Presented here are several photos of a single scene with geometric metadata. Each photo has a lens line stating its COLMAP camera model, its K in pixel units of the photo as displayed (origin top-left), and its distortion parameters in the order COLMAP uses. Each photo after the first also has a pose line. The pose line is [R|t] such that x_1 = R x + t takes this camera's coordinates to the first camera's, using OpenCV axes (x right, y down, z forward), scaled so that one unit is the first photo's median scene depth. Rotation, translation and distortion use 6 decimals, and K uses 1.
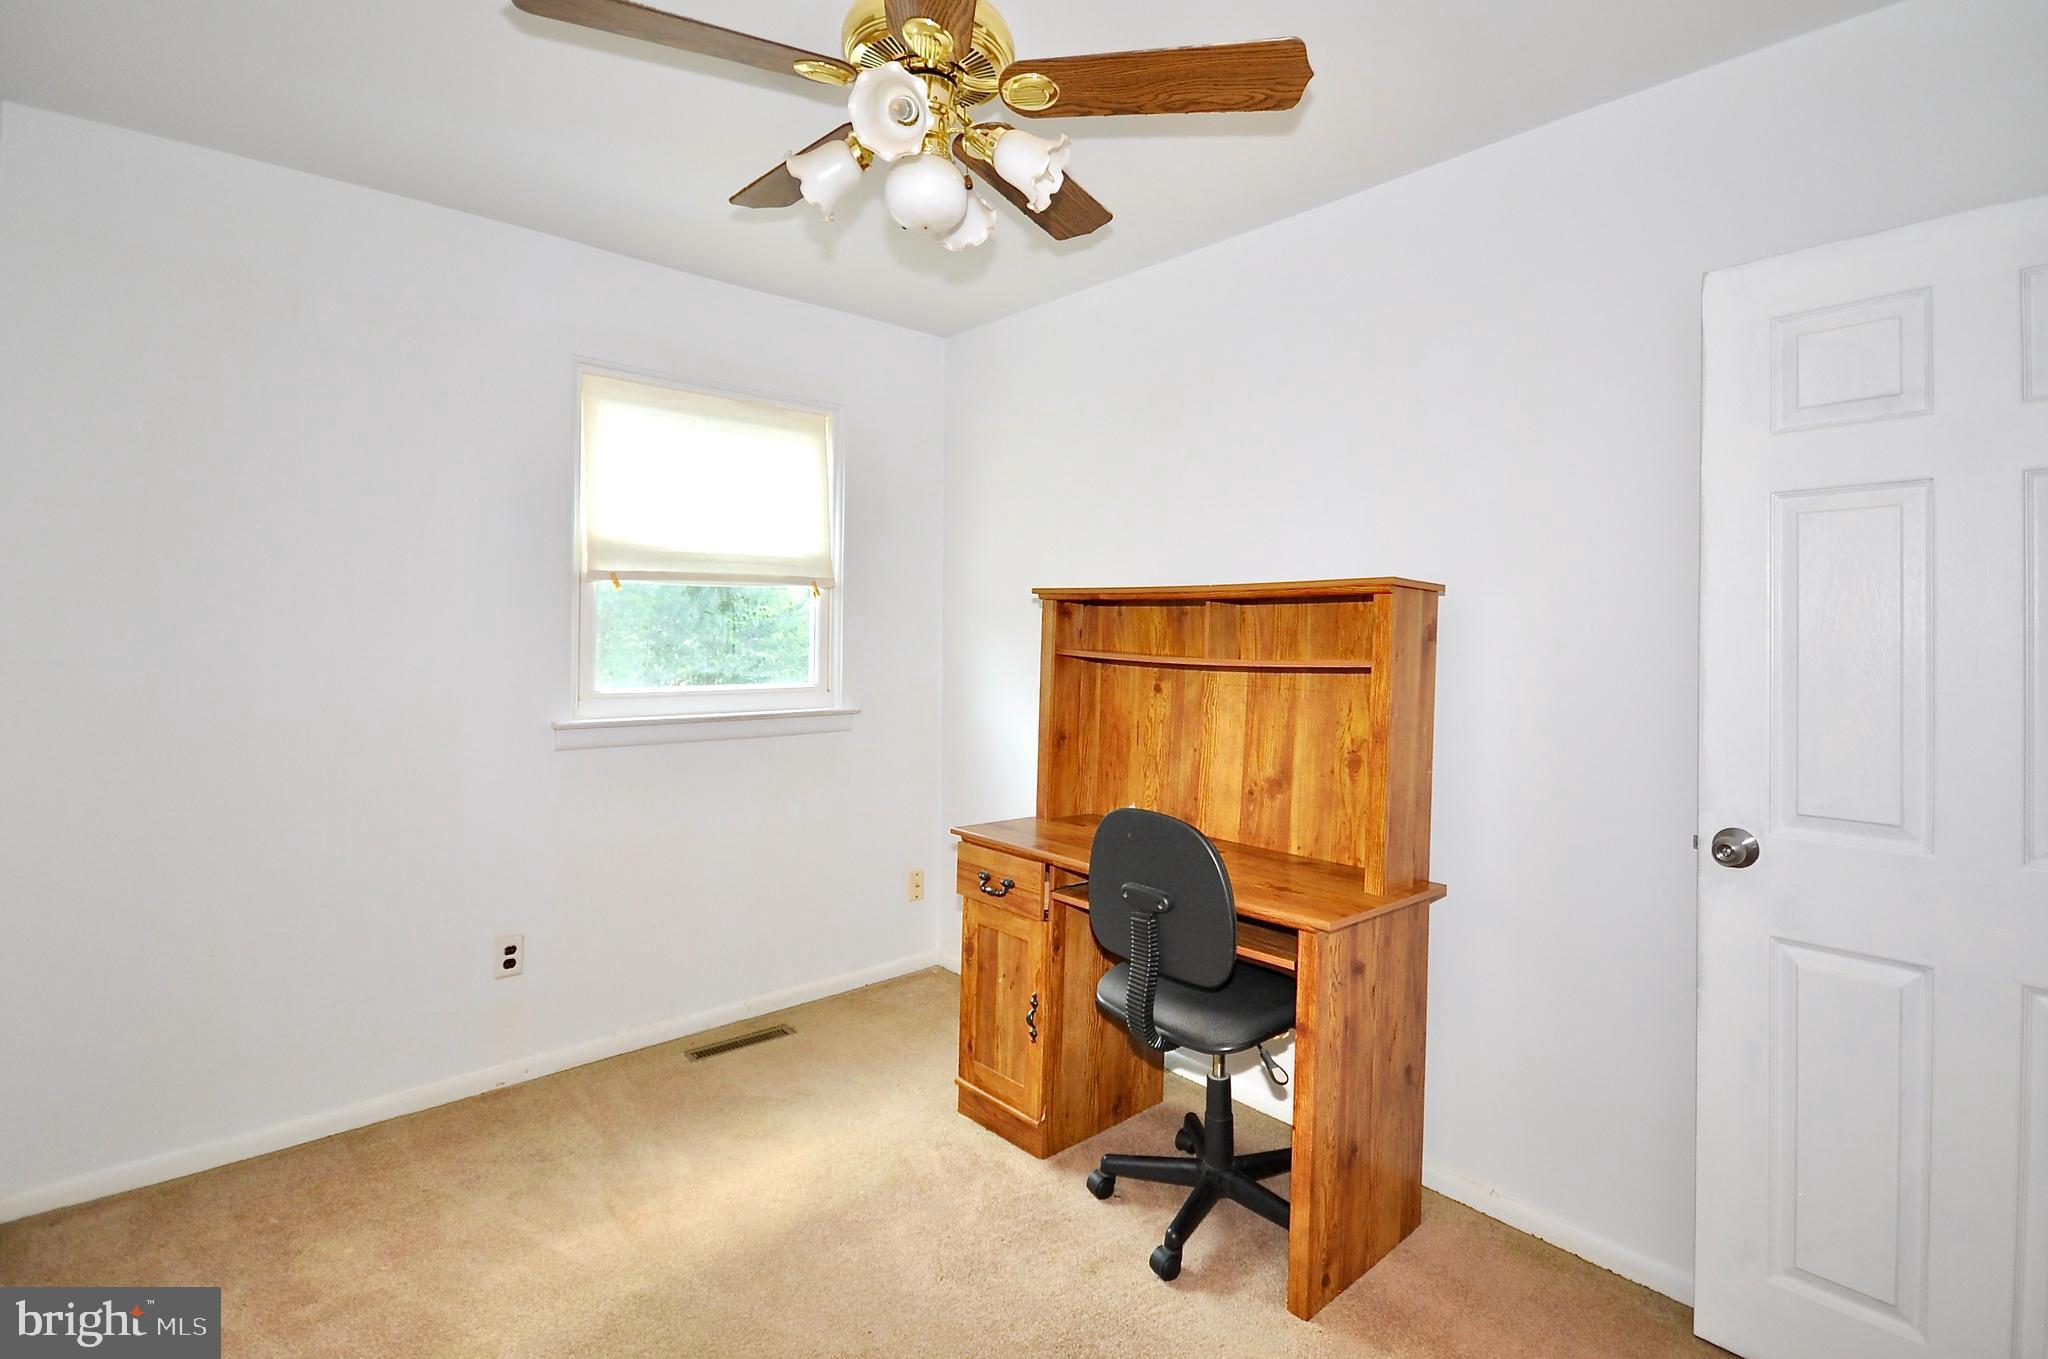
lens RADIAL K [[919.1, 0, 1016.8], [0, 919.1, 655.1], [0, 0, 1]] dist [0.008958, -0.011974]
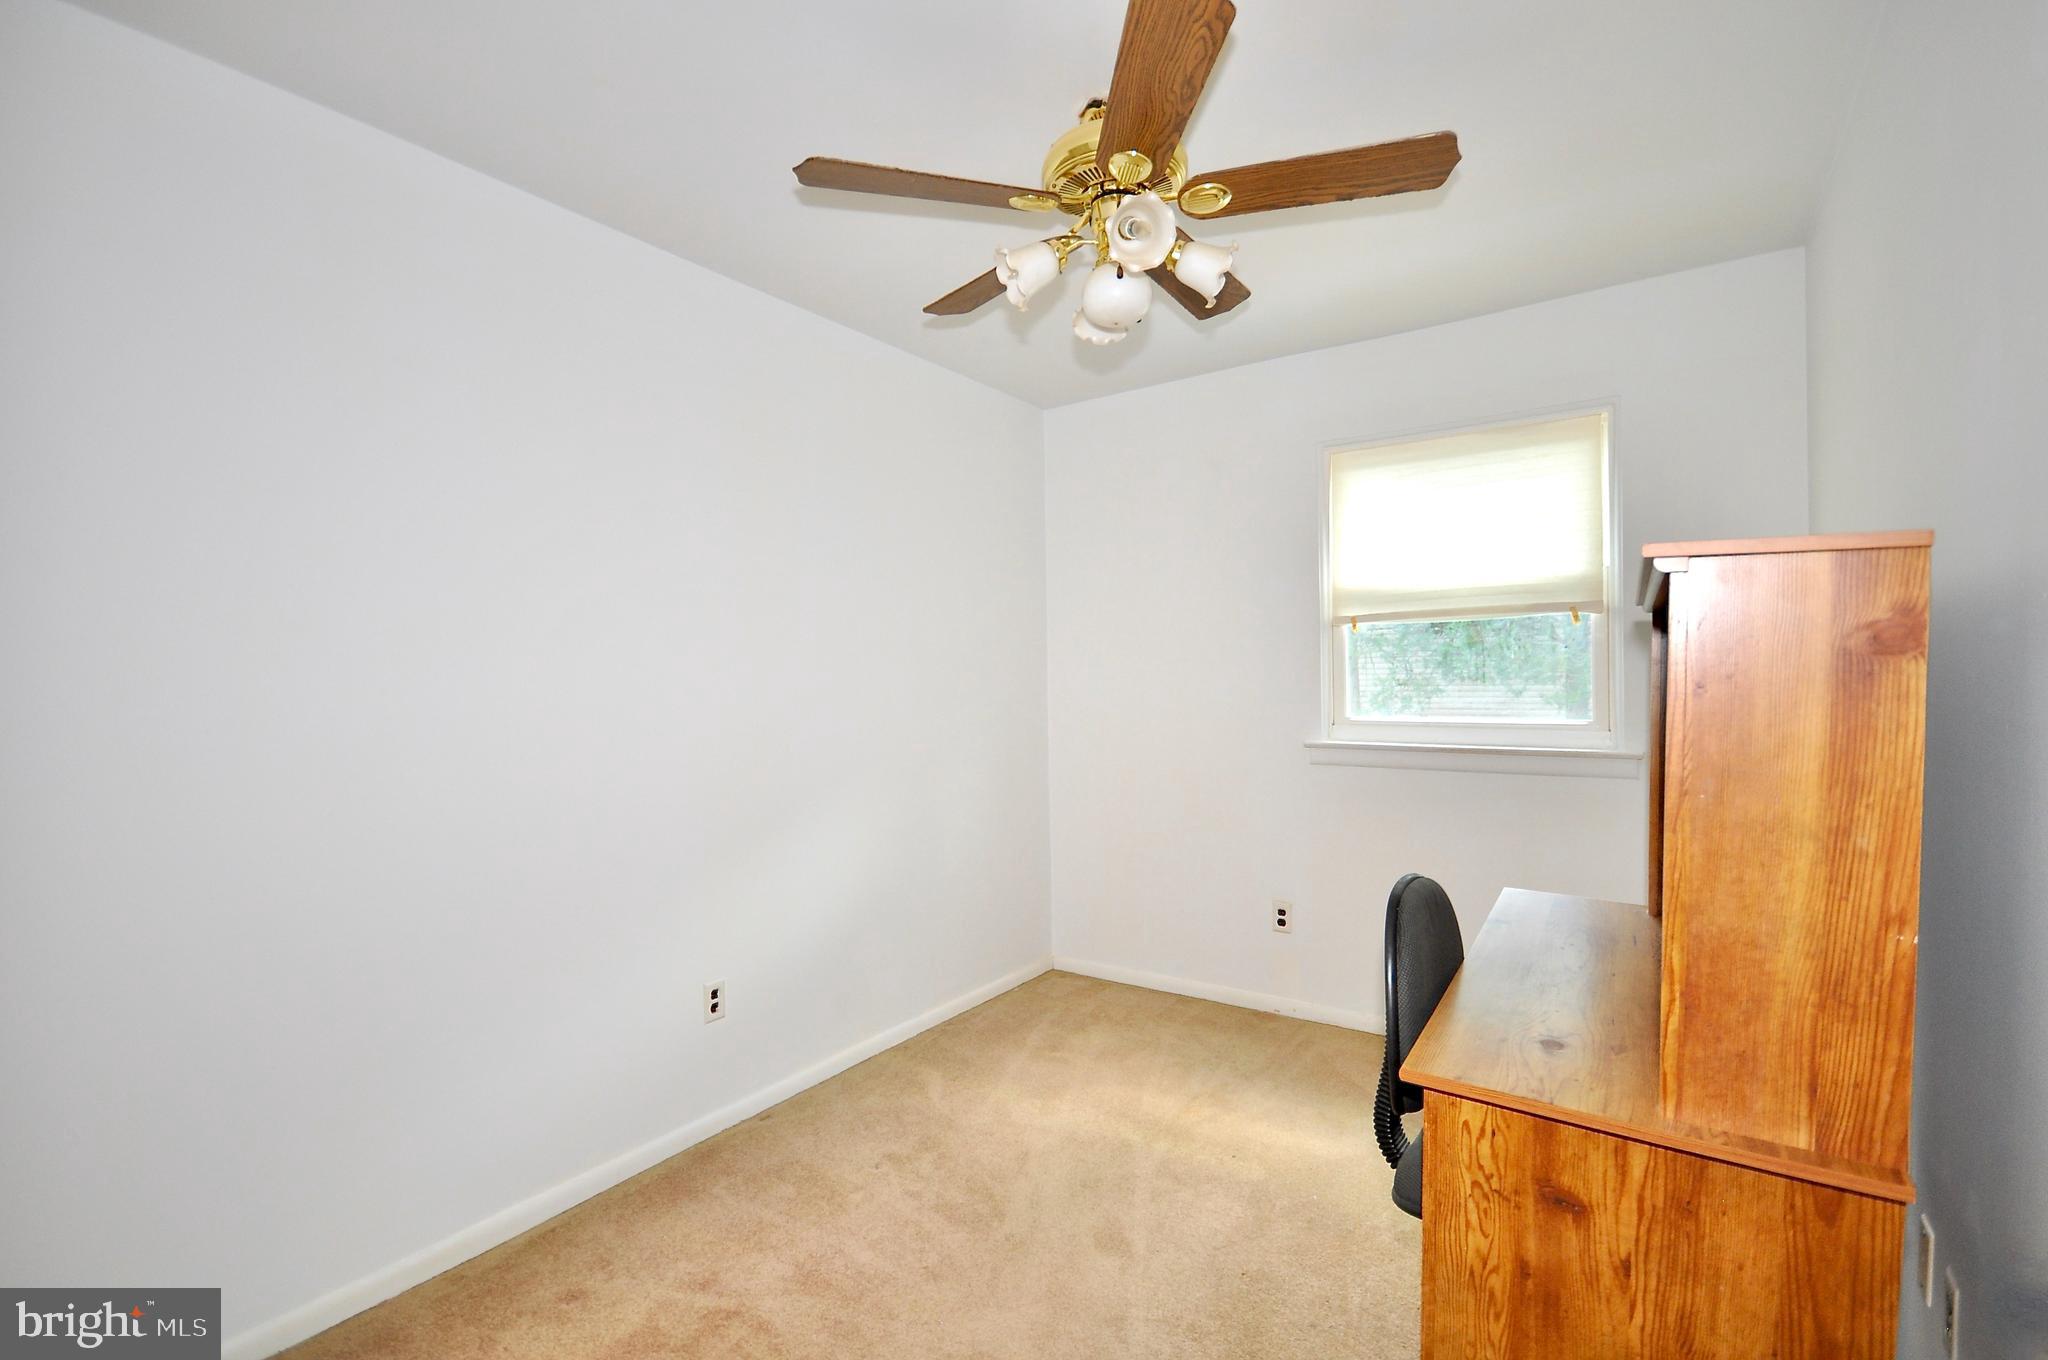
lens RADIAL K [[856.4, 0, 1024.0], [0, 856.4, 680.0], [0, 0, 1]] dist [-0.027717, -0.000106]
pose [[0.256881, -0.006104, -0.966424, 0.531146], [-0.007048, 0.999942, -0.008189, 0.002840], [0.966417, 0.008915, 0.256823, 0.333428]]
